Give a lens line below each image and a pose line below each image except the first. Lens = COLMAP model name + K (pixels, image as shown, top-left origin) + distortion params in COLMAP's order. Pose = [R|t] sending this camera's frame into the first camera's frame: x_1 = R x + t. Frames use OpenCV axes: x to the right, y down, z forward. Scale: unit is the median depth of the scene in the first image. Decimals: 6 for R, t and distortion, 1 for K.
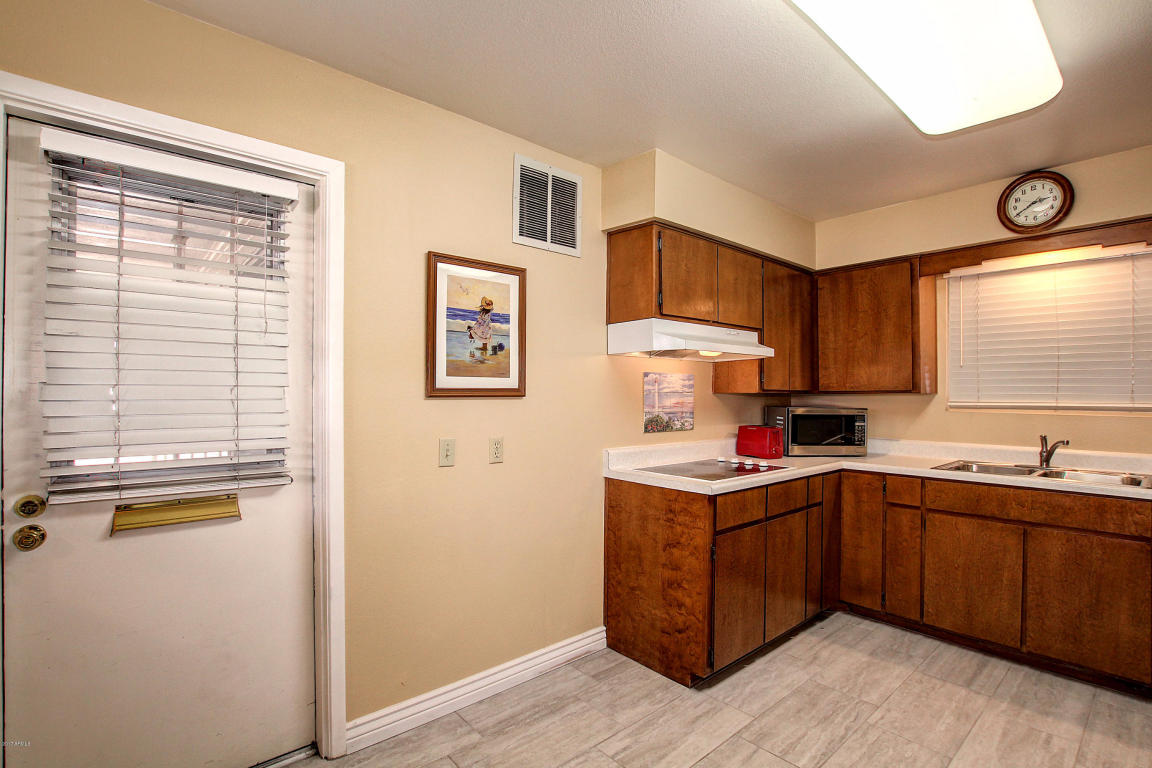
lens RADIAL K [[541.1, 0, 571.5], [0, 541.1, 391.8], [0, 0, 1]] dist [-0.032209, 0.003744]
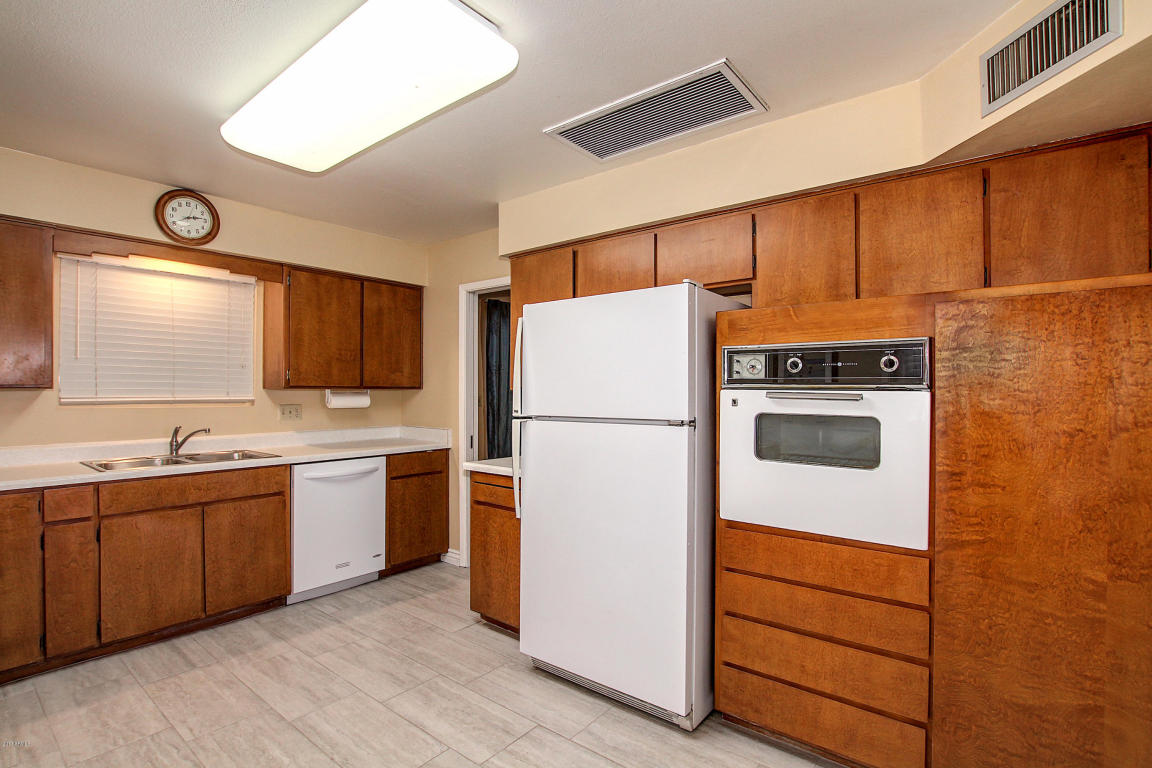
lens RADIAL K [[541.1, 0, 575.3], [0, 541.1, 389.5], [0, 0, 1]] dist [-0.032209, 0.003744]
pose [[-0.176095, -0.000650, 0.984373, -0.371014], [-0.007862, 0.999969, -0.000746, -0.001459], [-0.984342, -0.007871, -0.176095, 0.388274]]
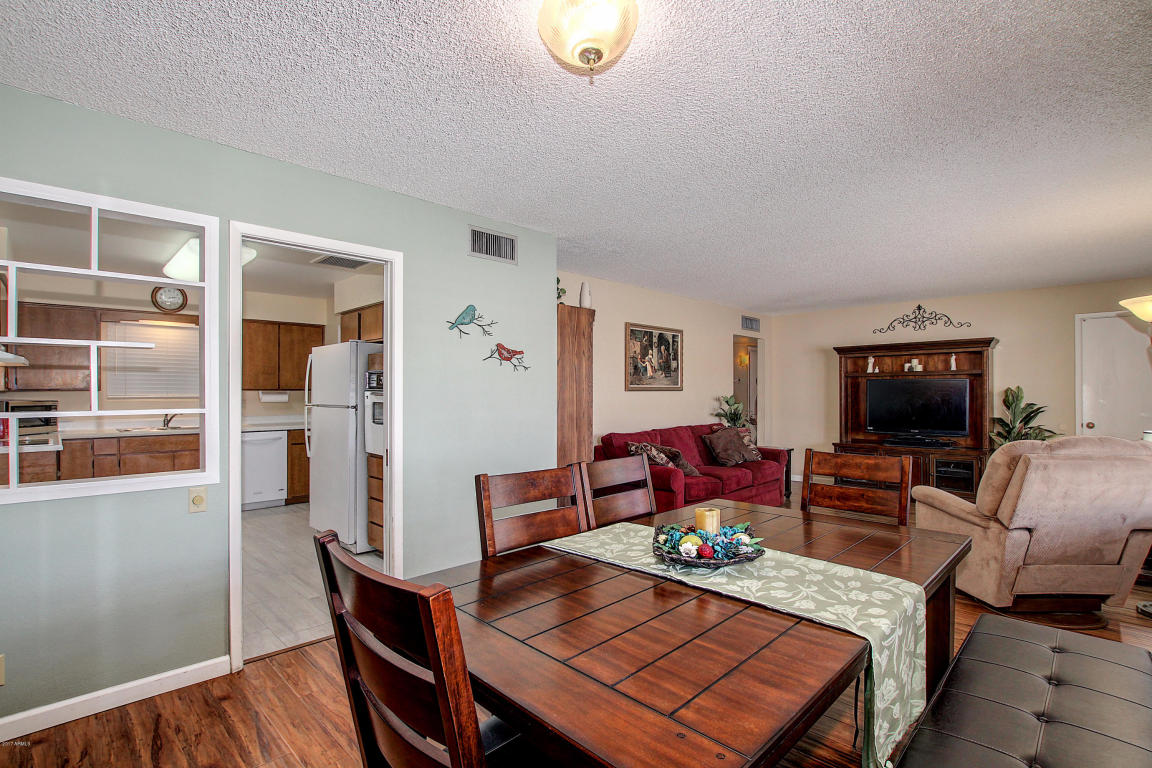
lens RADIAL K [[541.1, 0, 565.7], [0, 541.1, 390.4], [0, 0, 1]] dist [-0.032209, 0.003744]
pose [[-0.051137, -0.001317, 0.998691, -1.272594], [-0.006860, 0.999976, 0.000967, -0.010641], [-0.998668, -0.006802, -0.051145, -0.440381]]
